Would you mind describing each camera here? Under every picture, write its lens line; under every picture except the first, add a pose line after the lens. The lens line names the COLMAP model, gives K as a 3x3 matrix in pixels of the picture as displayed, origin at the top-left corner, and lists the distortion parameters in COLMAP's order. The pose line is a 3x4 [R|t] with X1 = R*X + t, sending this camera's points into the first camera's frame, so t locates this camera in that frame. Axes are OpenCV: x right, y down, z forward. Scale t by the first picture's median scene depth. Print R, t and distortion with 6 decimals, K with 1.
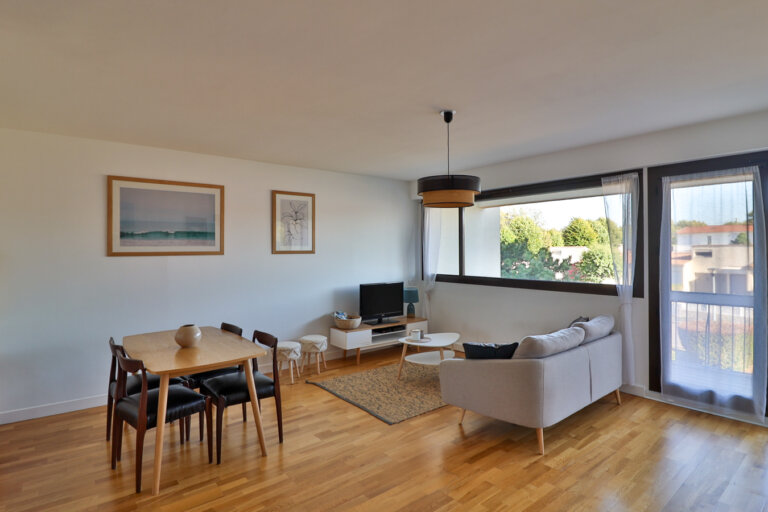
lens RADIAL K [[403.0, 0, 384.0], [0, 403.0, 256.0], [0, 0, 1]] dist [-0.007017, -0.001380]
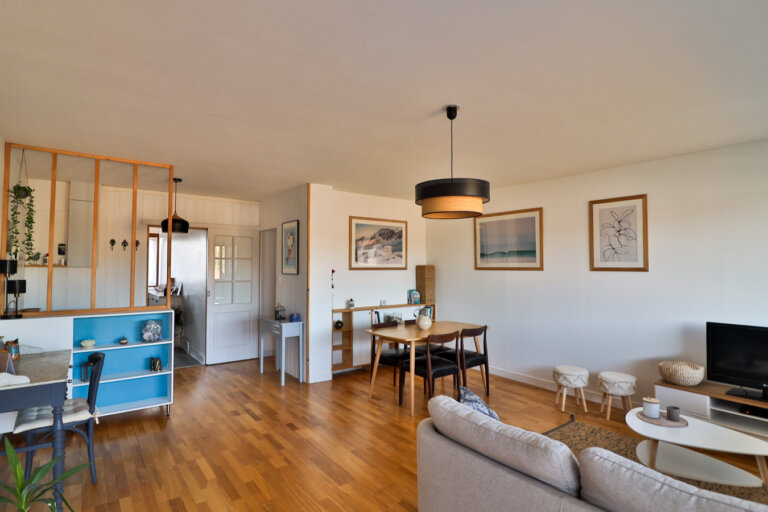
lens RADIAL K [[403.0, 0, 384.0], [0, 403.0, 256.0], [0, 0, 1]] dist [-0.007017, -0.001380]
pose [[-0.028898, -0.016753, -0.999442, 0.769648], [-0.015263, 0.999750, -0.016317, -0.019883], [0.999466, 0.014783, -0.029147, 0.661489]]
